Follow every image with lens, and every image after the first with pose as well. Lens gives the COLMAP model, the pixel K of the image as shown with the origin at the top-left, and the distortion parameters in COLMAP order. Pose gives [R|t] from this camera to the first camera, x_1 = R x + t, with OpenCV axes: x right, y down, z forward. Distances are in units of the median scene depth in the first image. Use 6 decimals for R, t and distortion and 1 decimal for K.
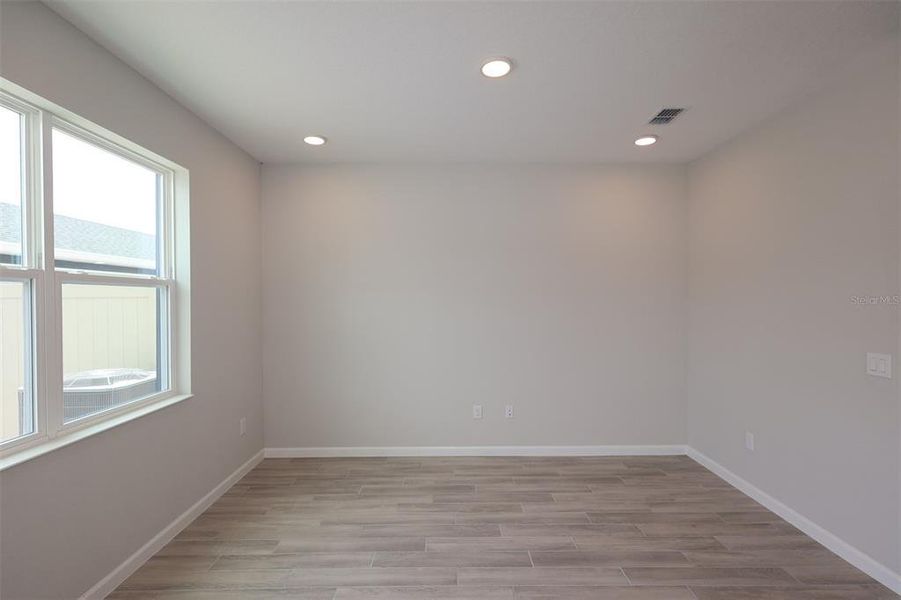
lens RADIAL K [[417.9, 0, 449.5], [0, 417.9, 301.7], [0, 0, 1]] dist [-0.008174, 0.002176]
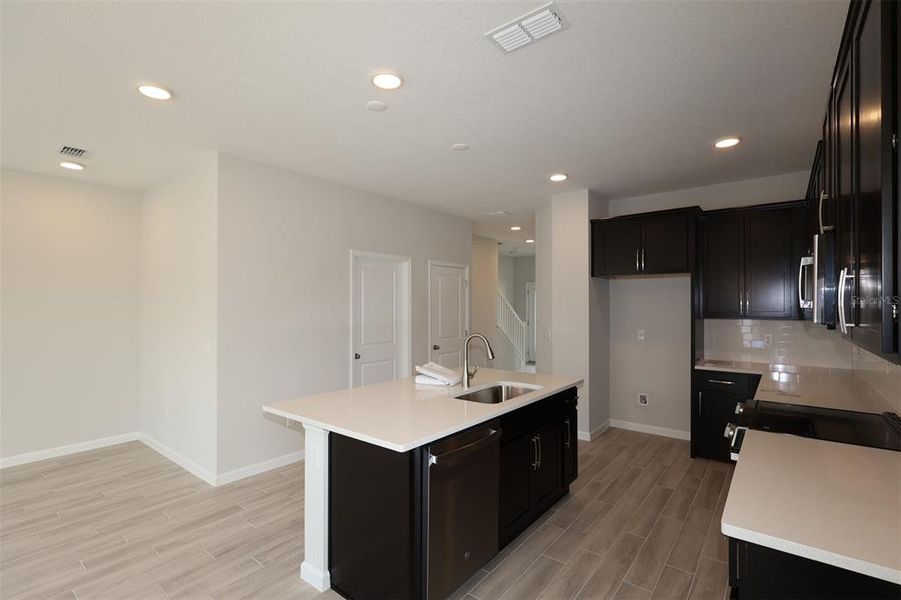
lens RADIAL K [[417.9, 0, 452.3], [0, 417.9, 300.5], [0, 0, 1]] dist [-0.008174, 0.002176]
pose [[0.619854, 0.012224, 0.784622, 0.261861], [0.004259, 0.999812, -0.018940, 0.003609], [-0.784706, 0.015081, 0.619685, -0.573520]]
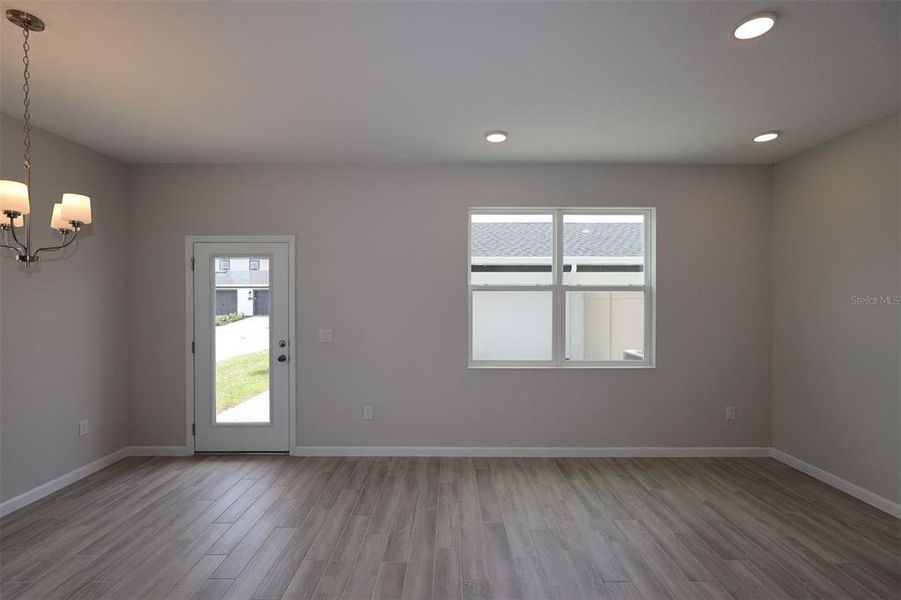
lens RADIAL K [[417.9, 0, 452.4], [0, 417.9, 300.3], [0, 0, 1]] dist [-0.008174, 0.002176]
pose [[-0.000619, 0.006851, -0.999976, 0.765226], [-0.008184, 0.999943, 0.006856, -0.007045], [0.999966, 0.008188, -0.000563, 0.306220]]
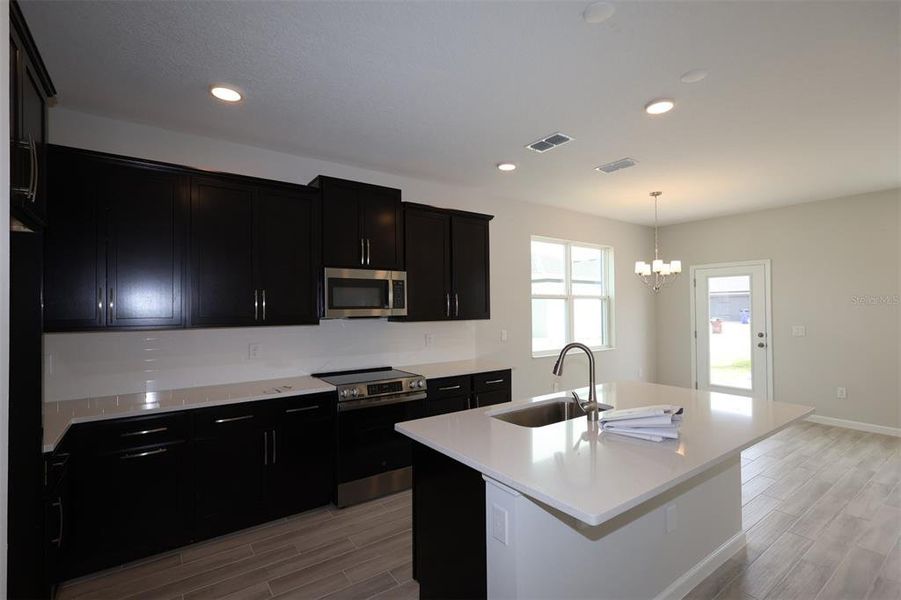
lens RADIAL K [[417.9, 0, 450.0], [0, 417.9, 301.3], [0, 0, 1]] dist [-0.008174, 0.002176]
pose [[-0.814502, 0.001206, -0.580160, 1.727618], [0.004782, 0.999978, -0.004635, -0.007944], [0.580142, -0.006550, -0.814489, 0.498373]]
